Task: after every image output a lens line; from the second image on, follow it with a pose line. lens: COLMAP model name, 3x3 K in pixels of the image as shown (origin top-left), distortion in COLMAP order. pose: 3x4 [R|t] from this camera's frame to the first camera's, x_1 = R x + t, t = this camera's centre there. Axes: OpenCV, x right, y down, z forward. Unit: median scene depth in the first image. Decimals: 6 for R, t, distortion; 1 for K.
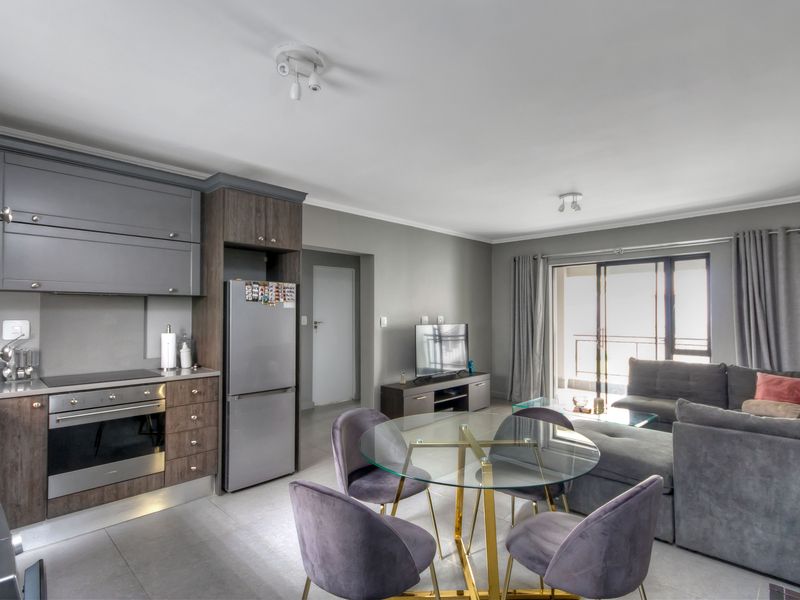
lens RADIAL K [[422.1, 0, 403.9], [0, 422.1, 307.5], [0, 0, 1]] dist [-0.003756, 0.001457]
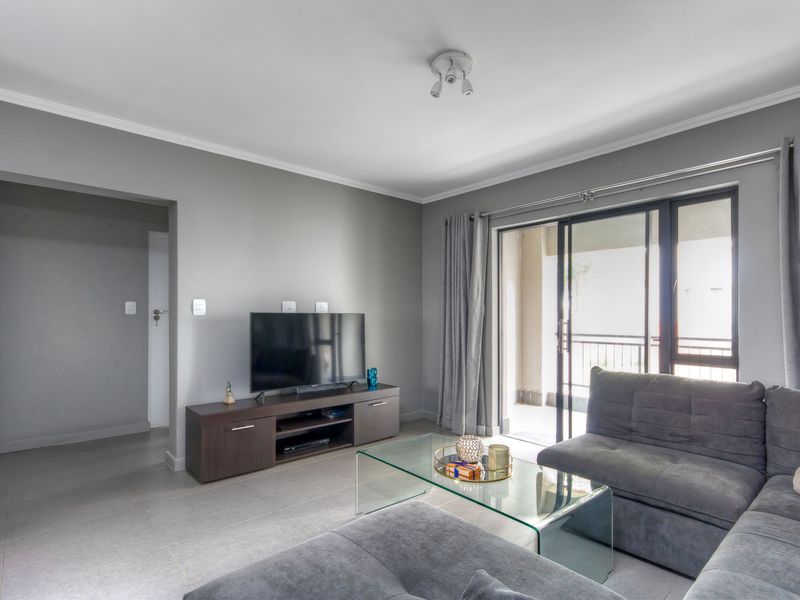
lens RADIAL K [[422.1, 0, 398.3], [0, 422.1, 314.6], [0, 0, 1]] dist [-0.003756, 0.001457]
pose [[0.995655, 0.003287, -0.093057, 0.298025], [-0.001951, 0.999894, 0.014445, 0.032708], [0.093094, -0.014201, 0.995556, 0.359873]]
